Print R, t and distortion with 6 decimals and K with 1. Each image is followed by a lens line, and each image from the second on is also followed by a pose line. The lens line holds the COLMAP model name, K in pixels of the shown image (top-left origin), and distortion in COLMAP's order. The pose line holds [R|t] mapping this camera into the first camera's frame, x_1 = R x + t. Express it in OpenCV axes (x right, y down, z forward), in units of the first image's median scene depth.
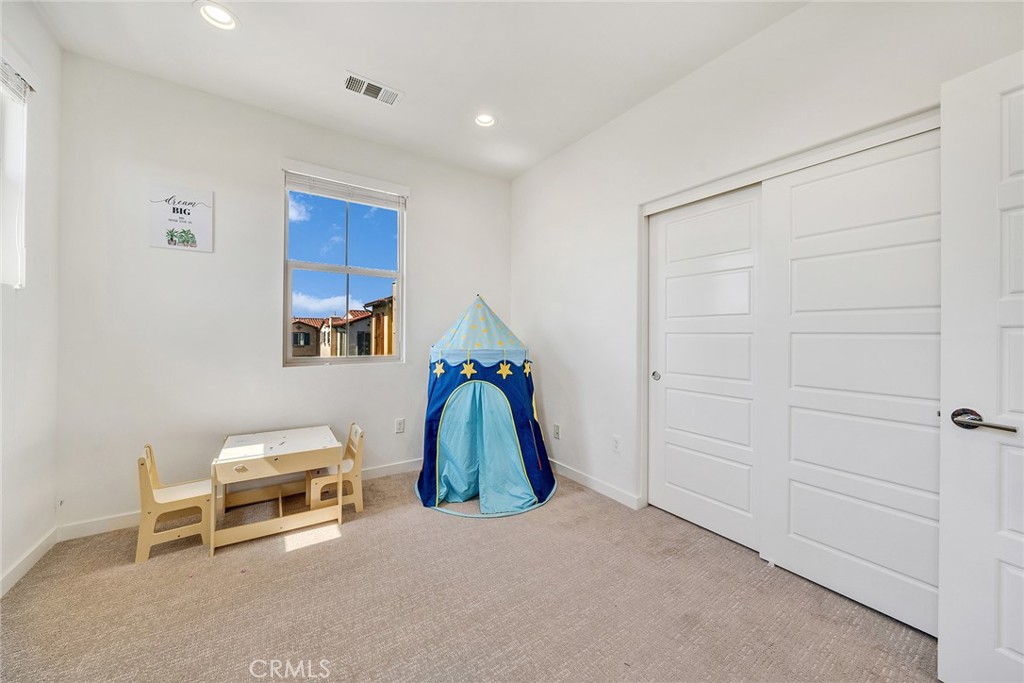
lens RADIAL K [[357.7, 0, 512.0], [0, 357.7, 341.5], [0, 0, 1]] dist [-0.000089, -0.000091]
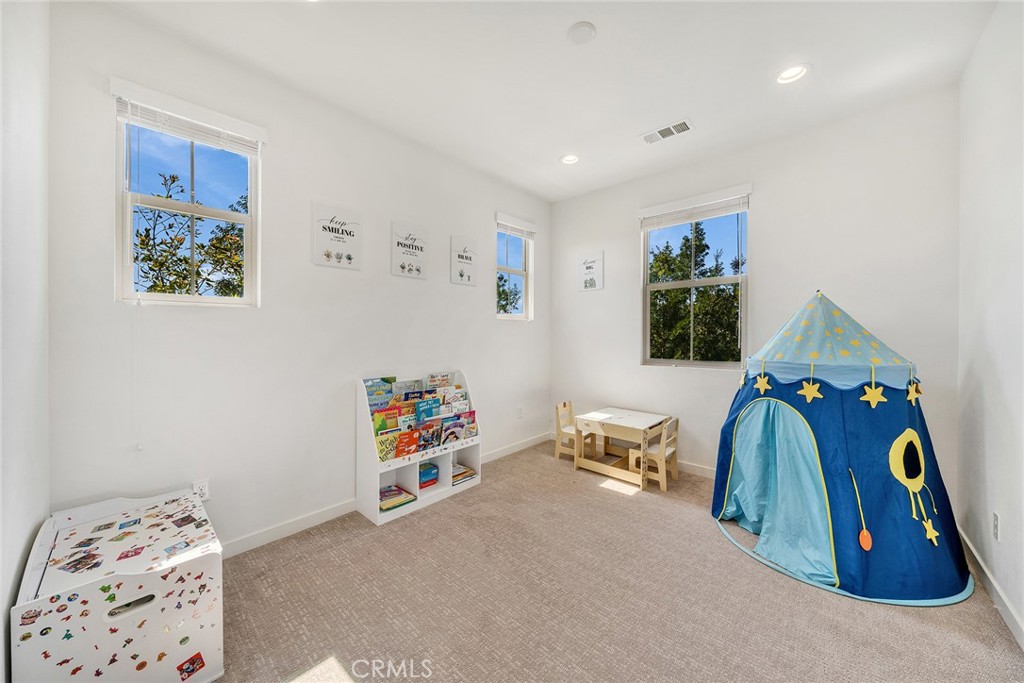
lens RADIAL K [[359.5, 0, 508.9], [0, 359.5, 337.7], [0, 0, 1]] dist [-0.000308, 0.000028]
pose [[0.239661, 0.003666, -0.970850, 0.578061], [-0.011106, 0.999938, 0.001035, -0.027234], [0.970793, 0.010534, 0.239687, 0.200086]]
